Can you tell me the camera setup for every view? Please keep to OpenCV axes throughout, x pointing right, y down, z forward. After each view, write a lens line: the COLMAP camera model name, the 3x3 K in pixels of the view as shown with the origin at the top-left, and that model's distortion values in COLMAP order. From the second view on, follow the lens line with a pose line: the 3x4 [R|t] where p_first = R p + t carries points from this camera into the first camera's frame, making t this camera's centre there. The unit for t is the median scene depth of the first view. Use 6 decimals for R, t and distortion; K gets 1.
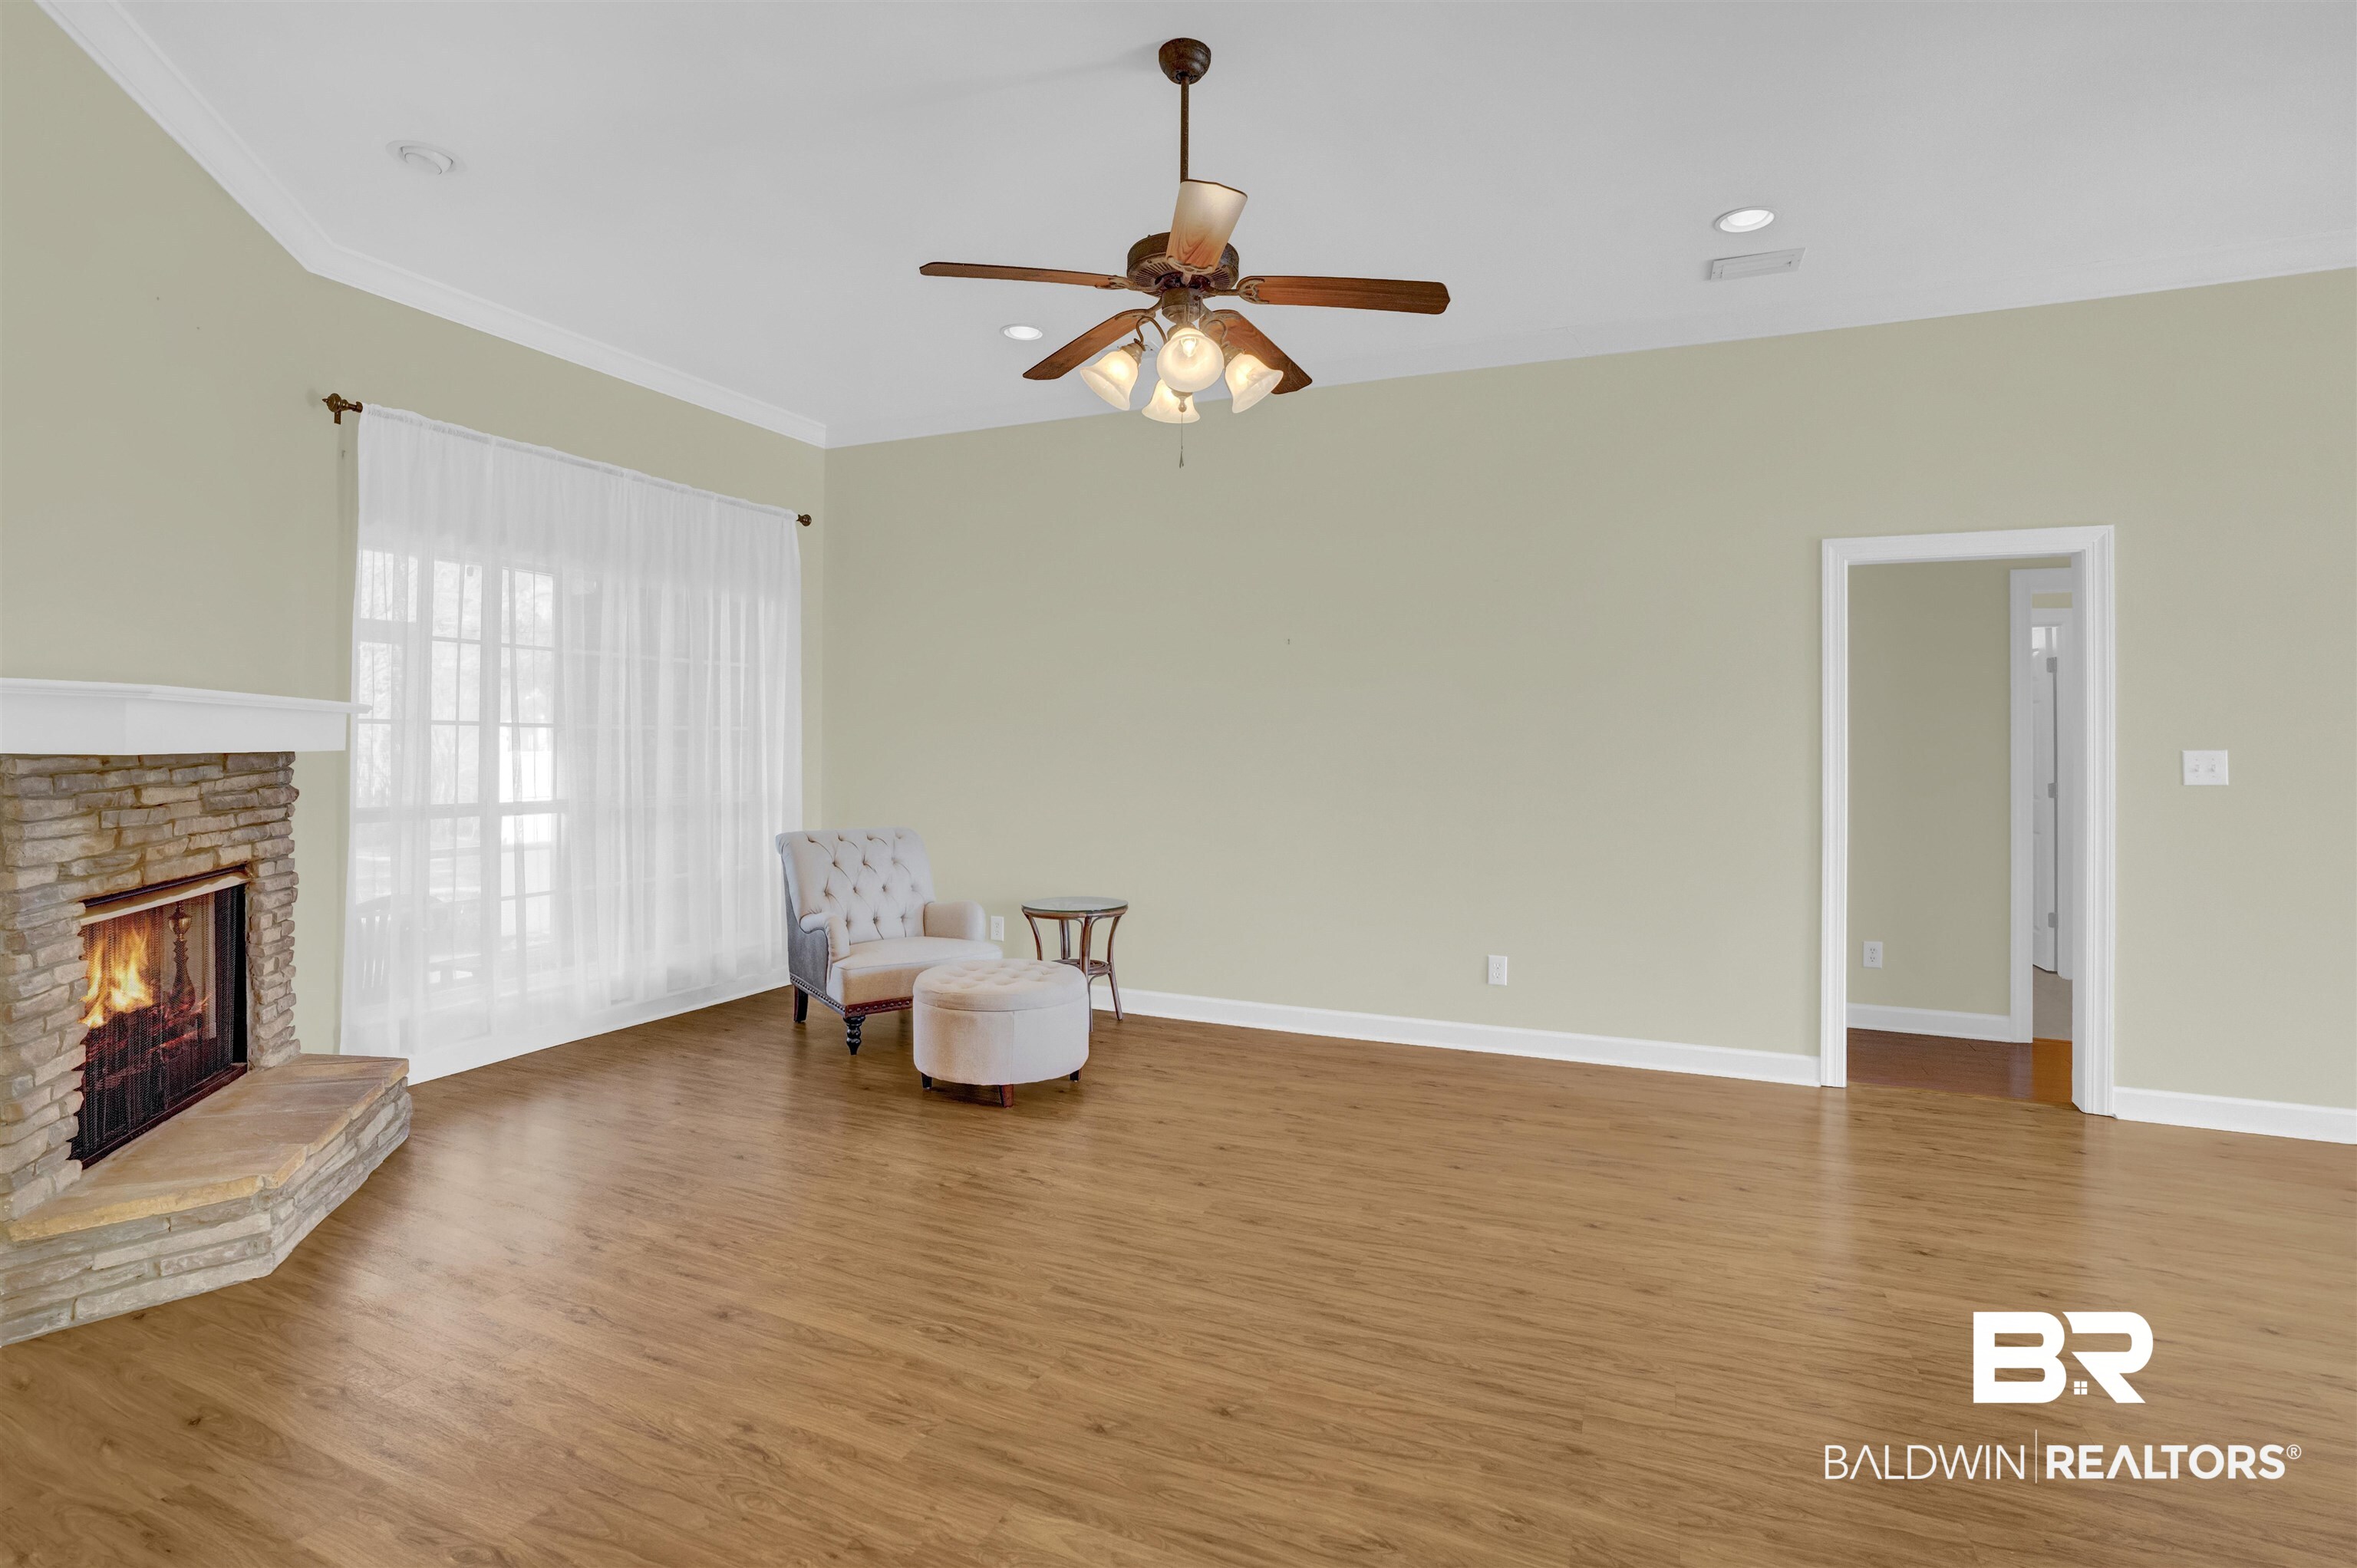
lens RADIAL K [[1095.8, 0, 1186.3], [0, 1095.8, 734.5], [0, 0, 1]] dist [-0.052236, 0.000886]
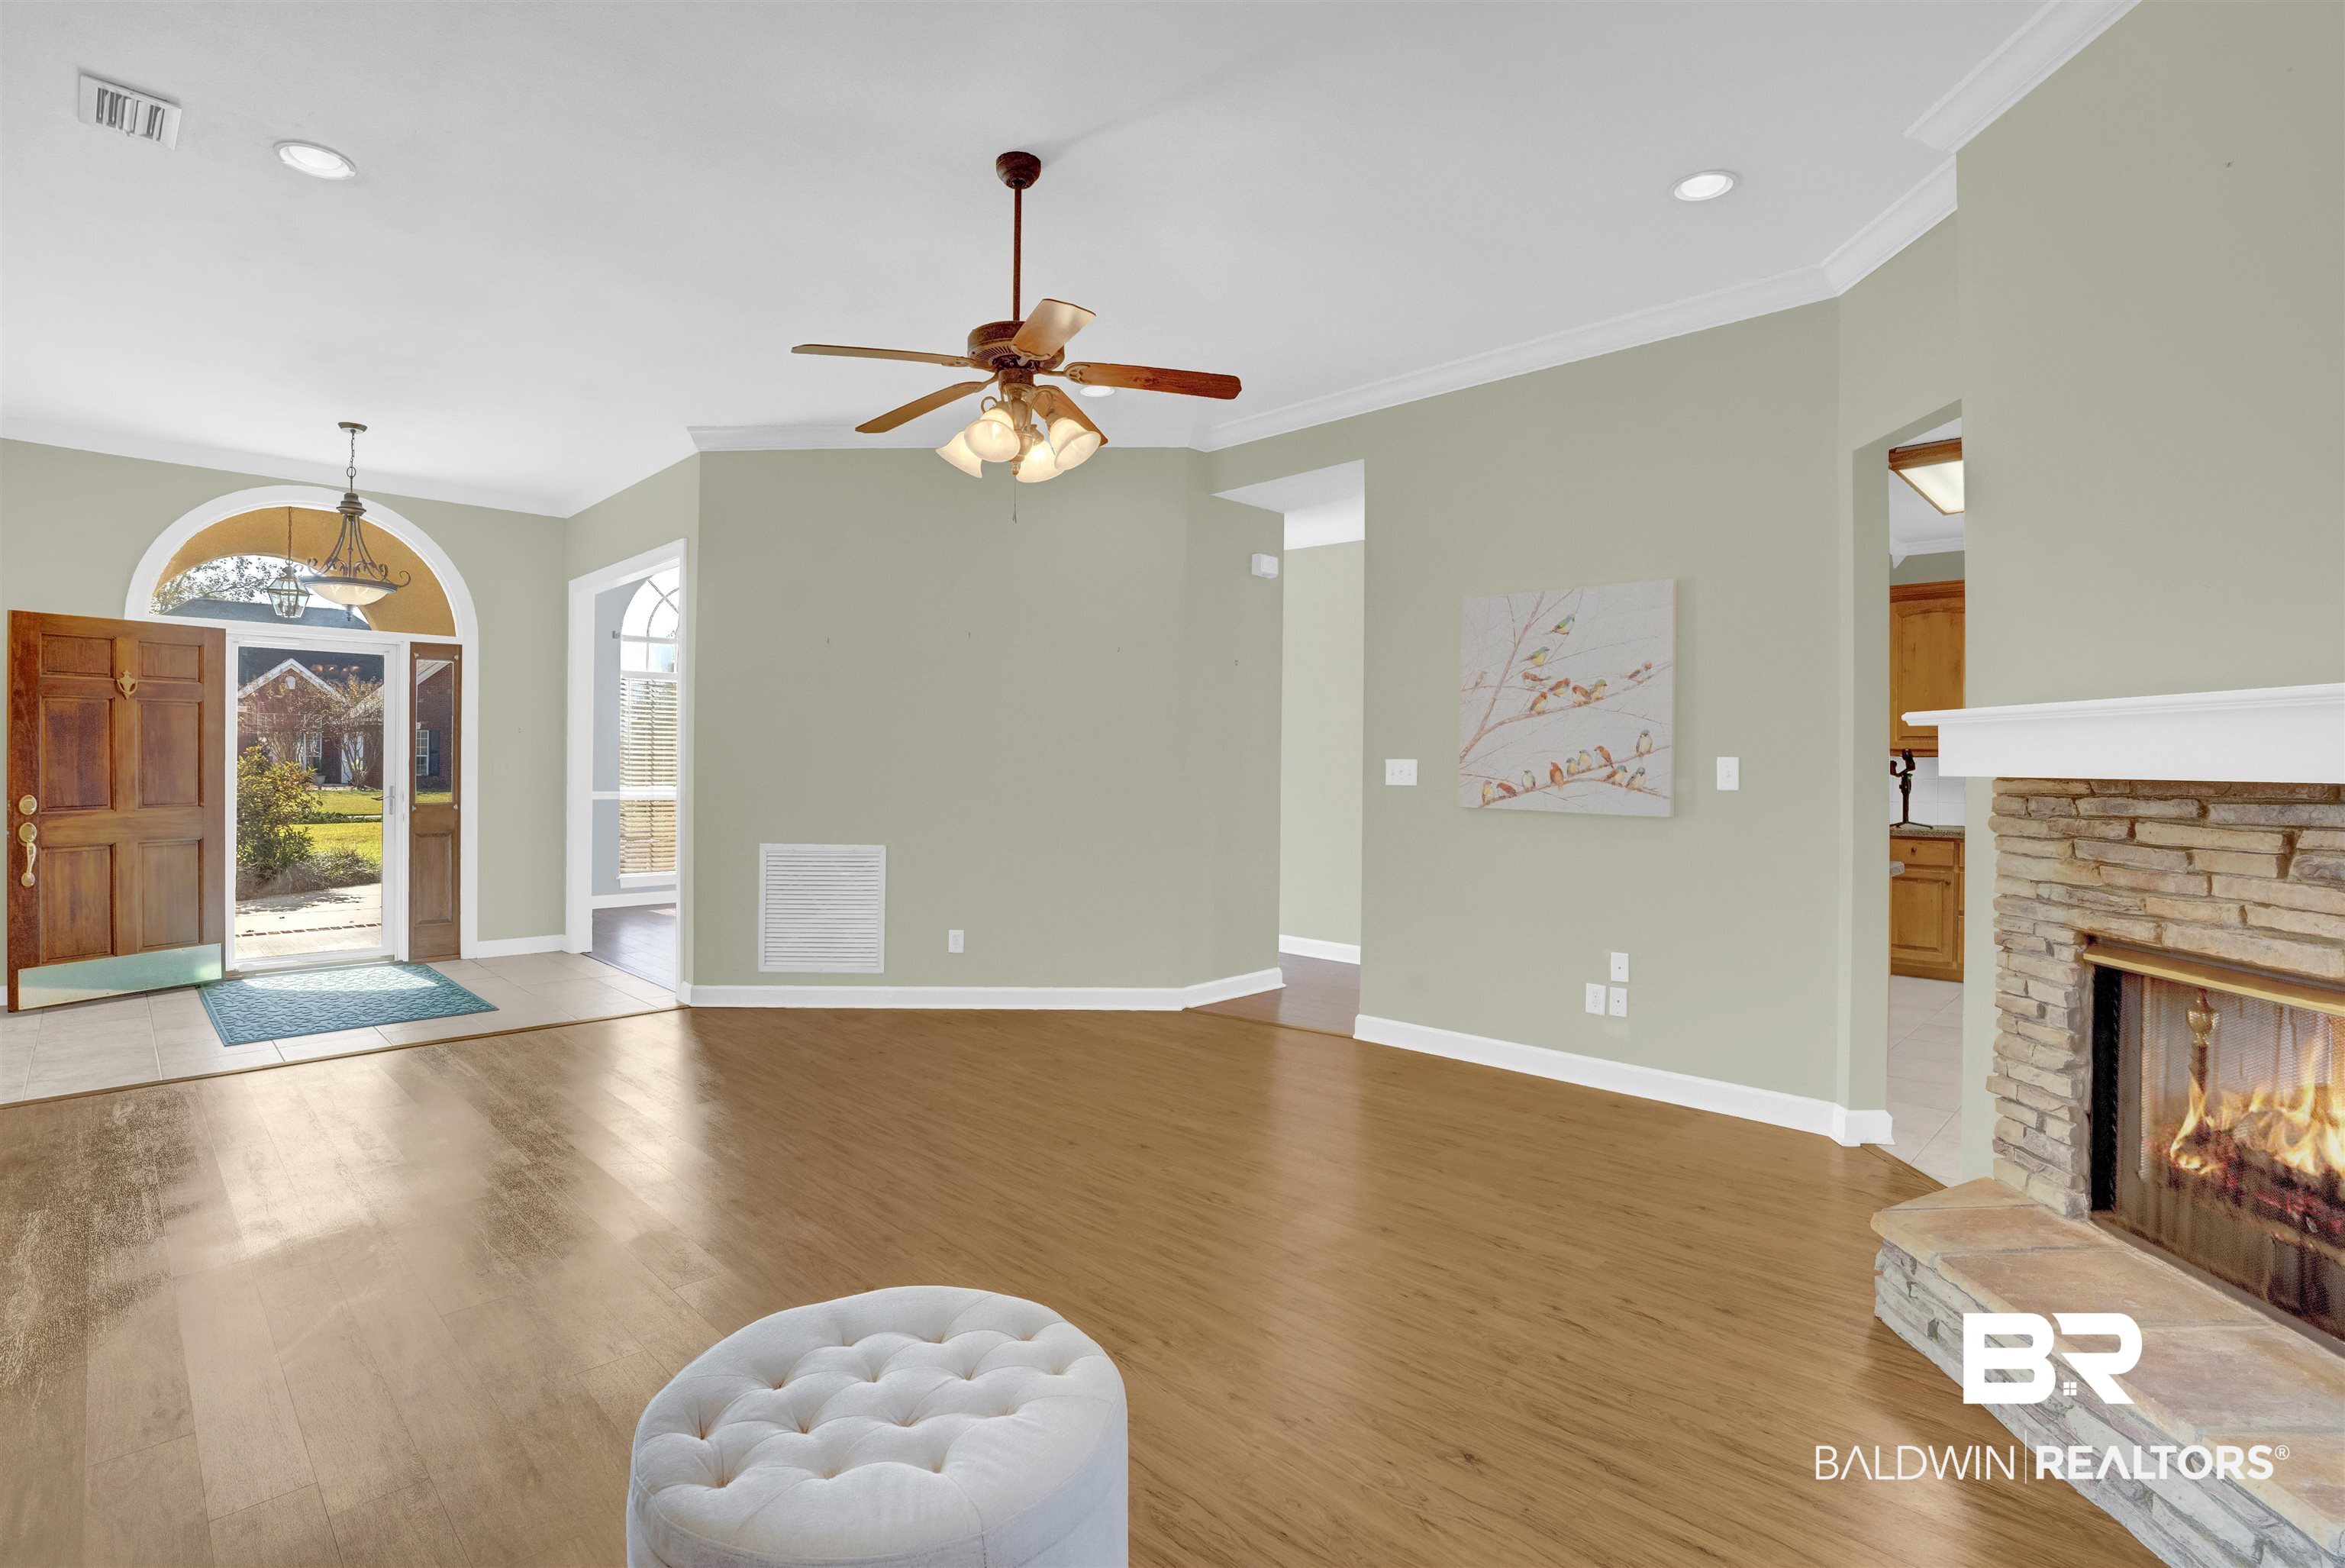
lens RADIAL K [[1101.1, 0, 1199.0], [0, 1101.1, 753.4], [0, 0, 1]] dist [-0.068926, 0.022289]
pose [[-0.937700, -0.005112, 0.347409, -0.537626], [-0.011058, 0.999824, -0.015134, 0.016861], [-0.347271, -0.018033, -0.937592, 1.823496]]
